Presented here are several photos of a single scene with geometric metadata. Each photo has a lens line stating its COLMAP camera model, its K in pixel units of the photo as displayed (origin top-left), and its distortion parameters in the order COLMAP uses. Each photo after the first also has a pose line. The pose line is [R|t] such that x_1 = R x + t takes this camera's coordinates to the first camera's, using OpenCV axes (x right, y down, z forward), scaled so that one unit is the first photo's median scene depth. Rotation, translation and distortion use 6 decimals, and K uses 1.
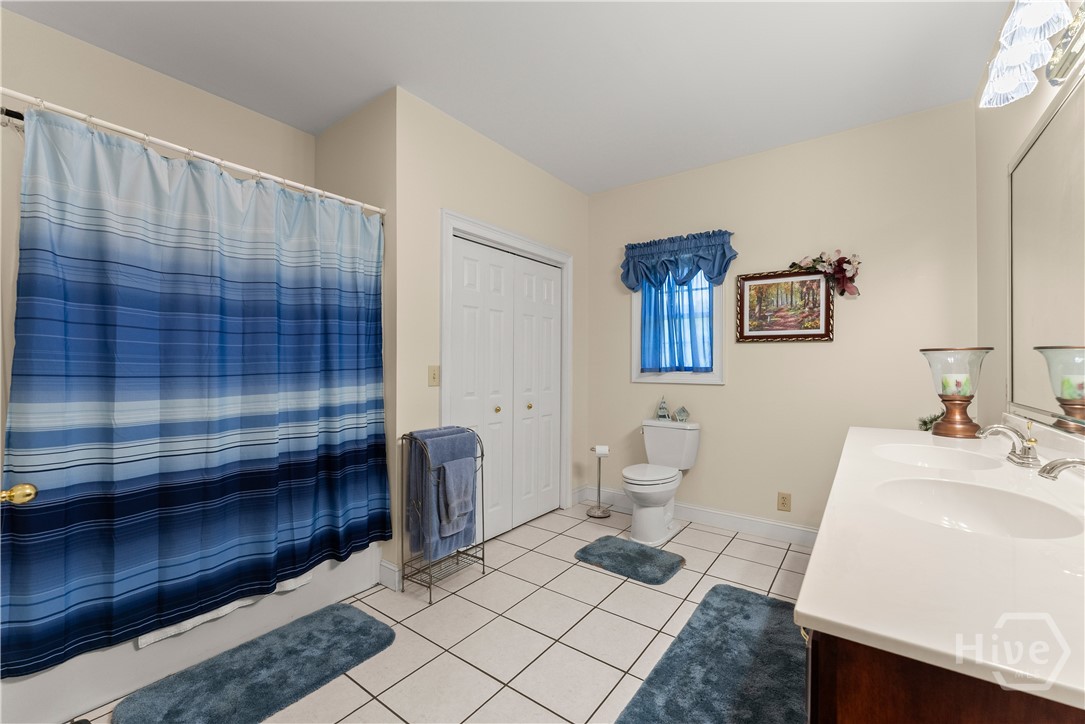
lens RADIAL K [[443.2, 0, 542.5], [0, 443.2, 362.0], [0, 0, 1]] dist [-0.000316, -0.000012]
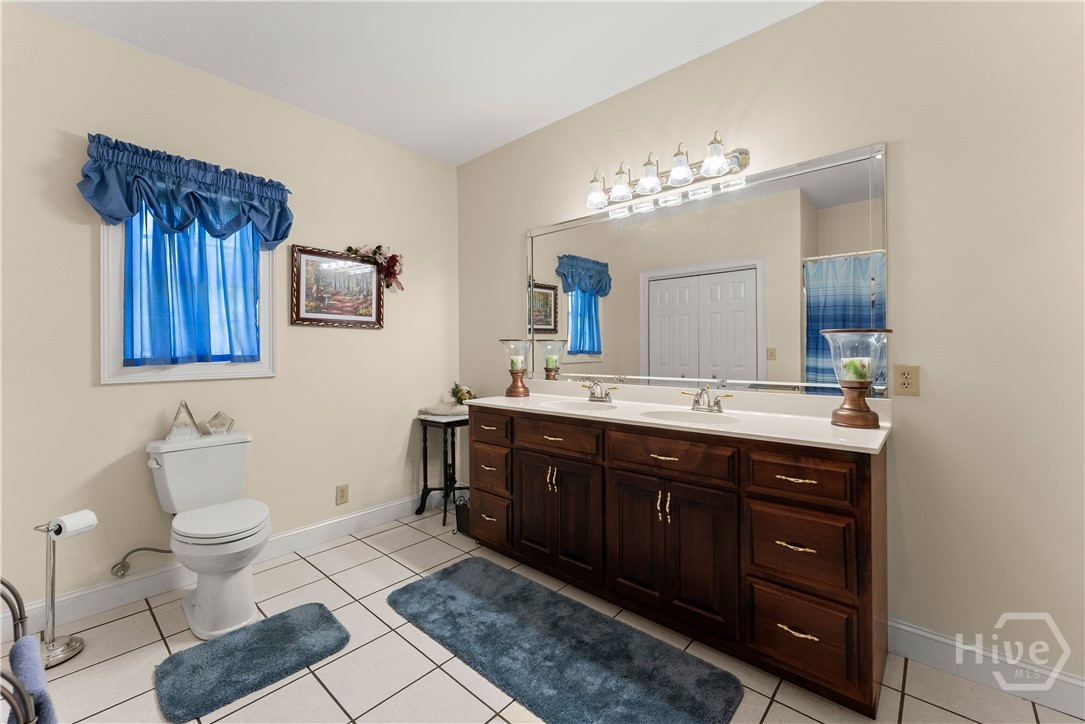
lens RADIAL K [[445.5, 0, 542.2], [0, 445.5, 349.2], [0, 0, 1]] dist [0.000587, 0.000142]
pose [[0.091929, -0.001516, 0.995764, -0.372495], [0.001054, 0.999998, 0.001425, 0.001179], [-0.995765, 0.000919, 0.091930, 0.480967]]
